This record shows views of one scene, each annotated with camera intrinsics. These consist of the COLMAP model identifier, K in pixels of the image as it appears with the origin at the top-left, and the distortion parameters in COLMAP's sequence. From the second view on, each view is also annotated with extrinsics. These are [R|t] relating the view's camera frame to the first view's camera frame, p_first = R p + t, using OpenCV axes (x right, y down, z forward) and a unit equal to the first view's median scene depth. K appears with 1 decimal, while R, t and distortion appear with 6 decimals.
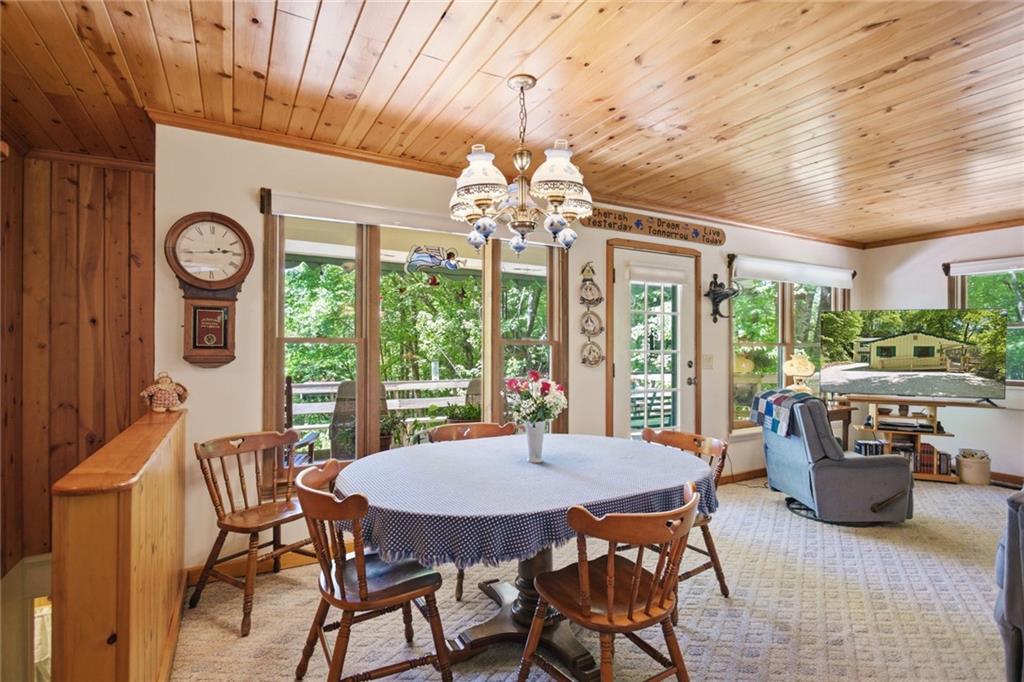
lens RADIAL K [[507.3, 0, 511.8], [0, 507.3, 344.9], [0, 0, 1]] dist [-0.009690, 0.000253]
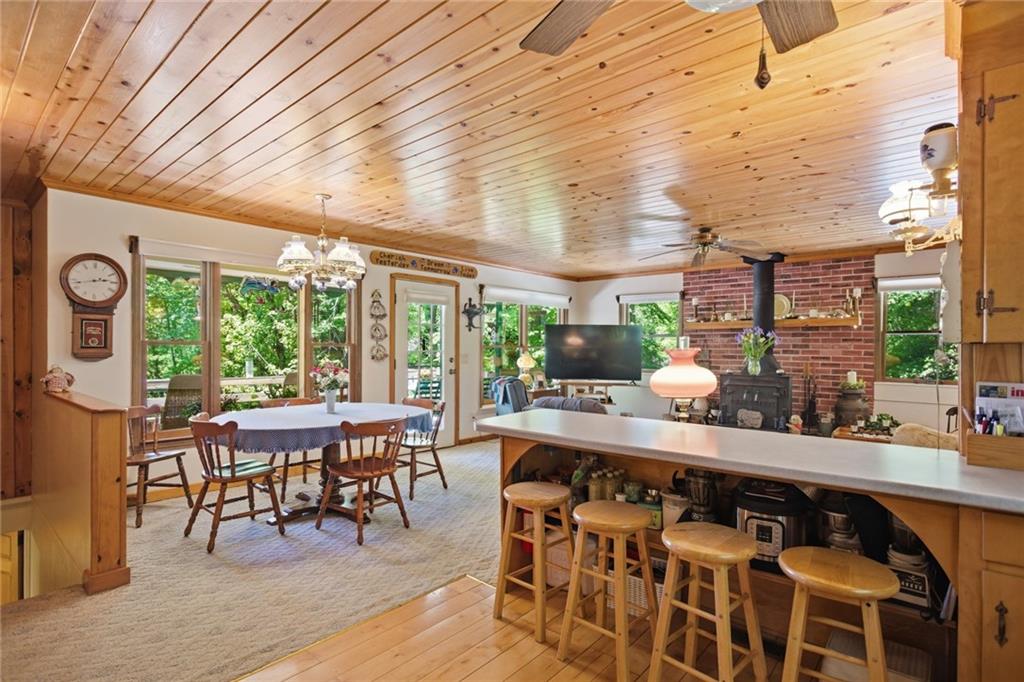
lens RADIAL K [[507.3, 0, 509.9], [0, 507.3, 350.4], [0, 0, 1]] dist [-0.009690, 0.000253]
pose [[0.941396, 0.001752, 0.337298, 0.021784], [-0.004841, 0.999954, 0.008315, -0.002686], [-0.337268, -0.009460, 0.941361, -0.483042]]
